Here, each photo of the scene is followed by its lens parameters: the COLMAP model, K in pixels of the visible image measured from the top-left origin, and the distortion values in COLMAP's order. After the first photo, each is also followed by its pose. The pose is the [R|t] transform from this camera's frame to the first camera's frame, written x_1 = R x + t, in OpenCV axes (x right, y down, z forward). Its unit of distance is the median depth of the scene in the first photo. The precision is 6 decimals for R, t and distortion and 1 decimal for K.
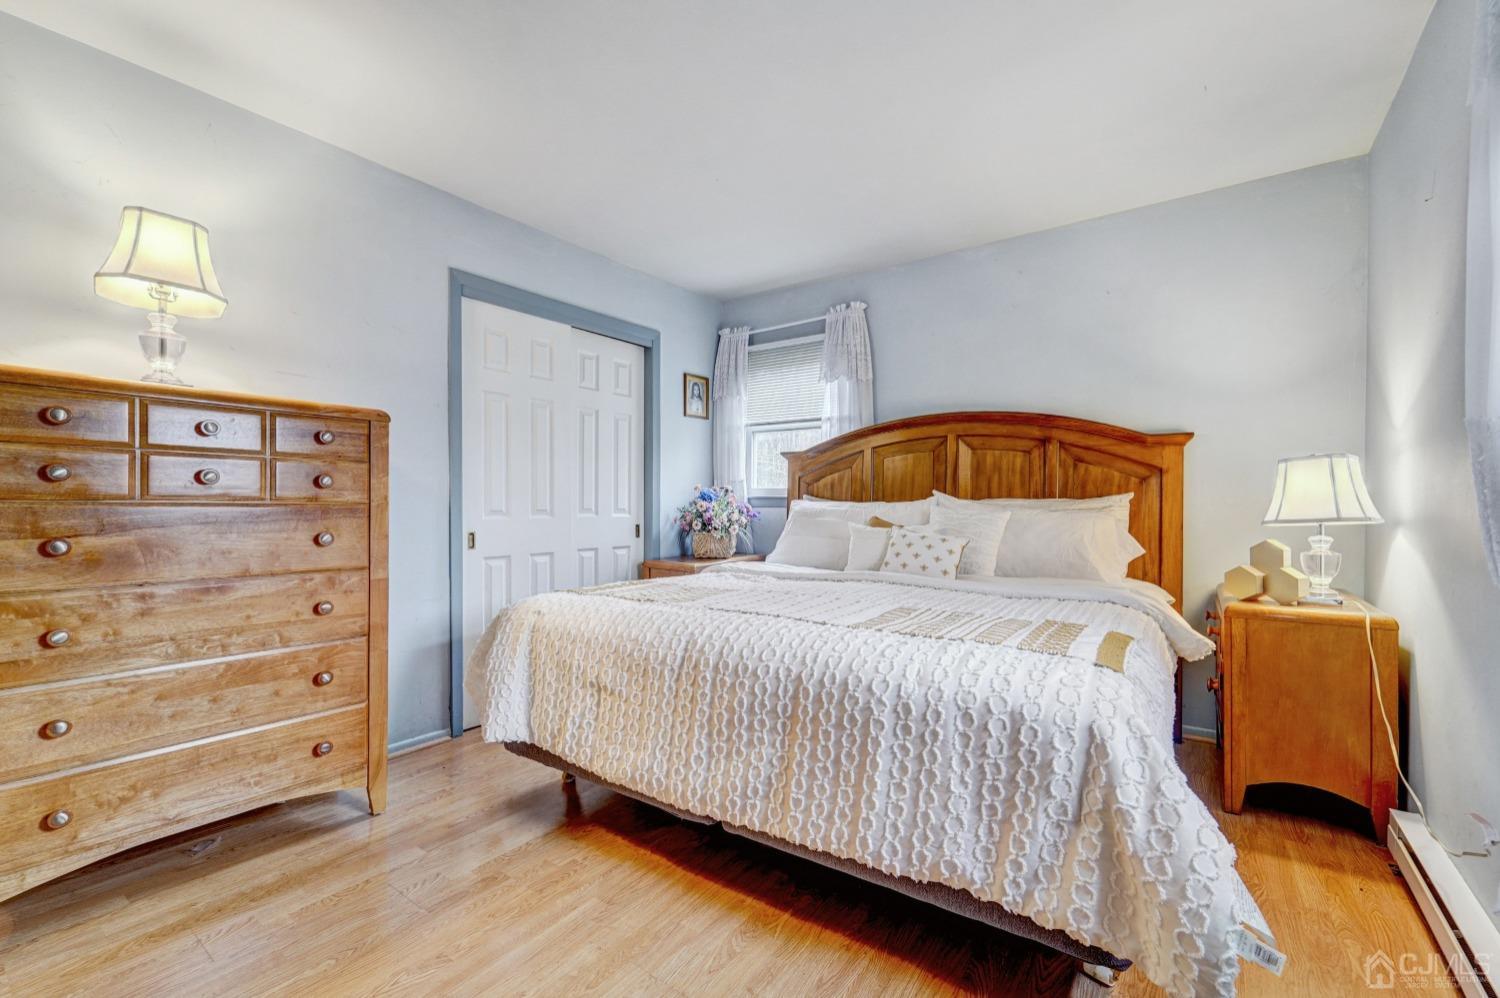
lens RADIAL K [[628.0, 0, 754.7], [0, 628.0, 508.9], [0, 0, 1]] dist [0.002139, -0.000036]
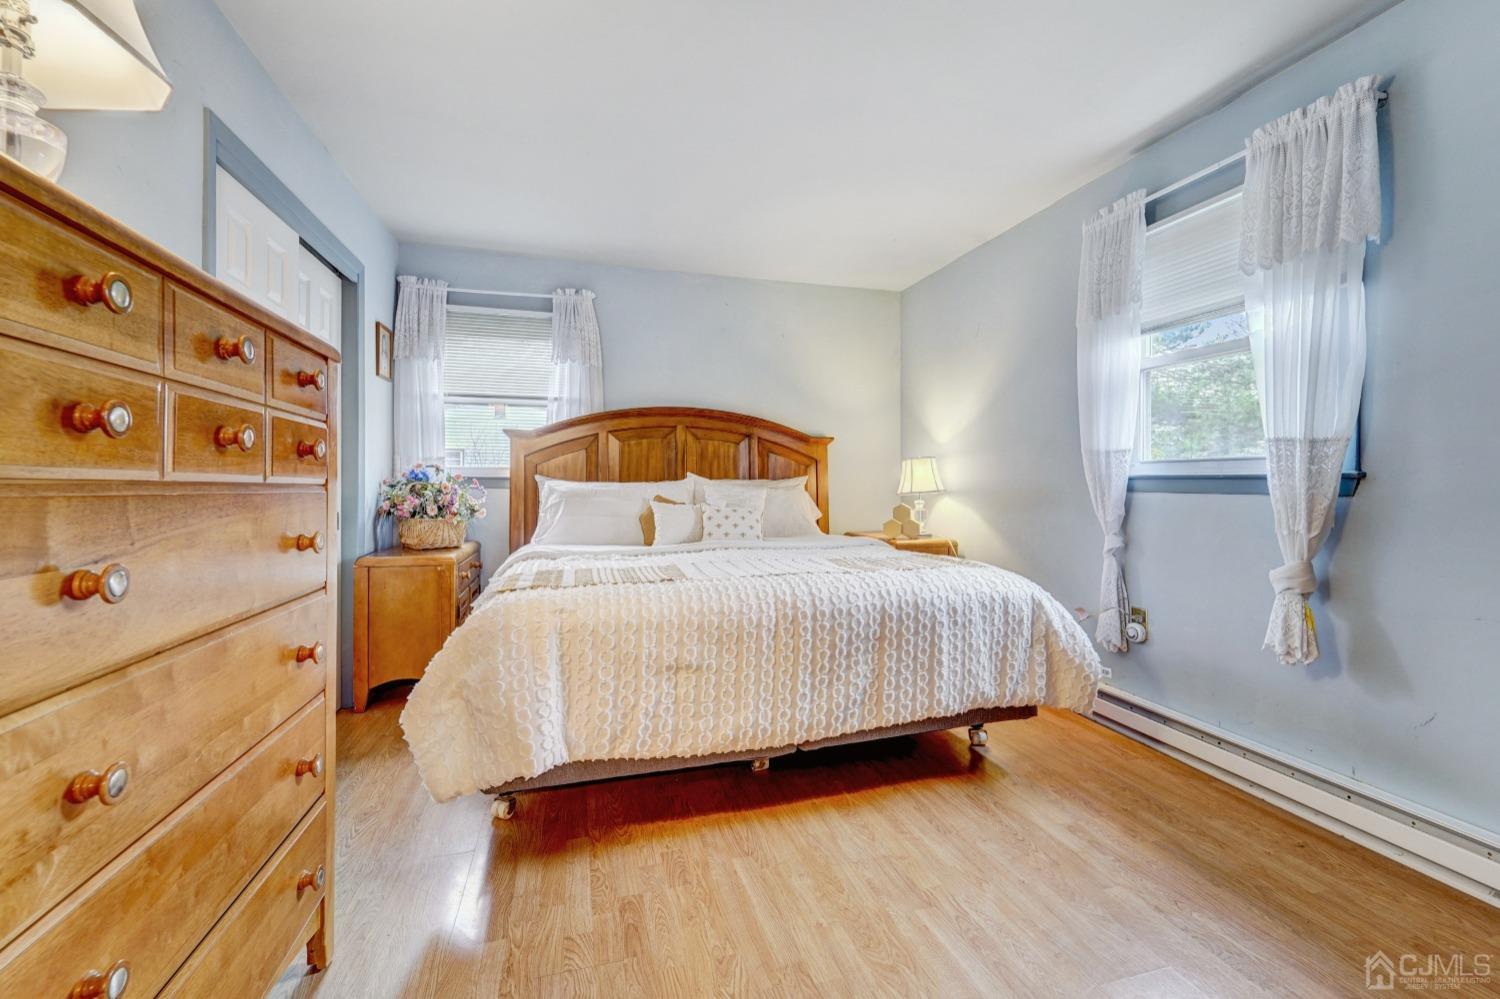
lens RADIAL K [[620.3, 0, 752.1], [0, 620.3, 485.2], [0, 0, 1]] dist [0.000467, 0.000023]
pose [[0.622306, -0.005601, 0.782754, -1.082581], [0.009973, 0.999950, -0.000773, -0.005849], [-0.782711, 0.008288, 0.622331, 0.335732]]
